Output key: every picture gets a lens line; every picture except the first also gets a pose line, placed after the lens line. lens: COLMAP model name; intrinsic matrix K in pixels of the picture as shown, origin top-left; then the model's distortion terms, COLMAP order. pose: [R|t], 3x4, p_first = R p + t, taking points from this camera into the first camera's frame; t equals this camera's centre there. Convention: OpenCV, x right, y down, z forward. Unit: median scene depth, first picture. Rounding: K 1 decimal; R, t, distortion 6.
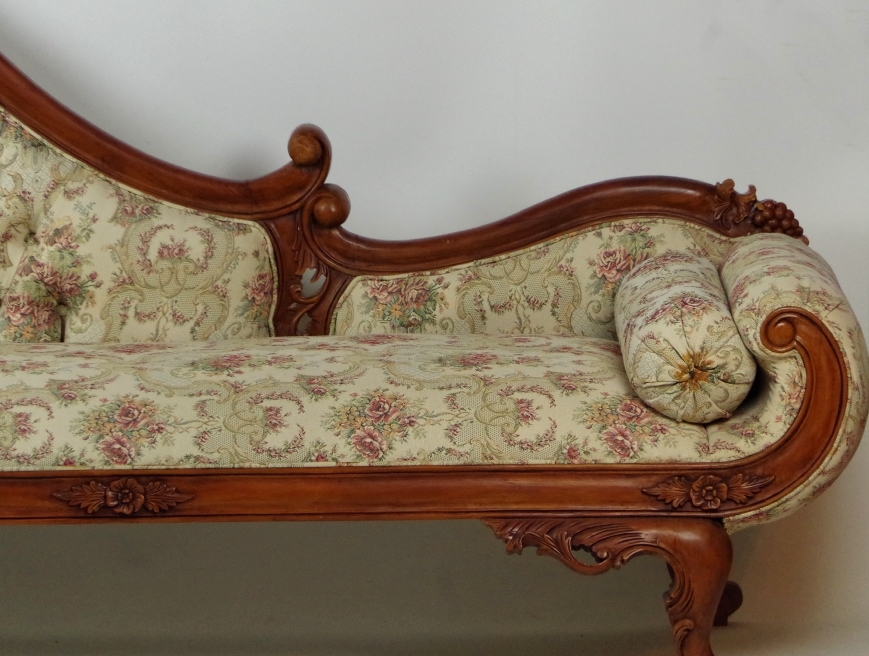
lens RADIAL K [[5861.0, 0, 434.8], [0, 5861.0, 329.2], [0, 0, 1]] dist [0.058591, 0.000000]
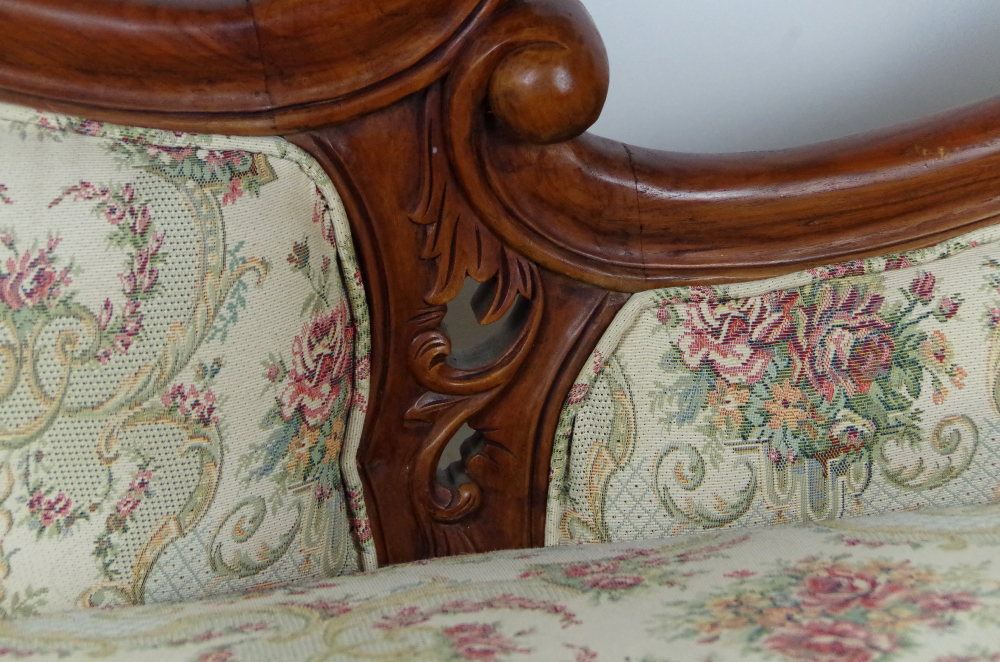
lens RADIAL K [[4827.0, 0, 499.7], [0, 4827.0, 332.6], [0, 0, 1]] dist [-0.147573, 0.000000]
pose [[0.986271, -0.083957, 0.142199, -0.054533], [0.056004, 0.980135, 0.190260, -0.053267], [-0.155347, -0.179684, 0.971381, 0.769134]]
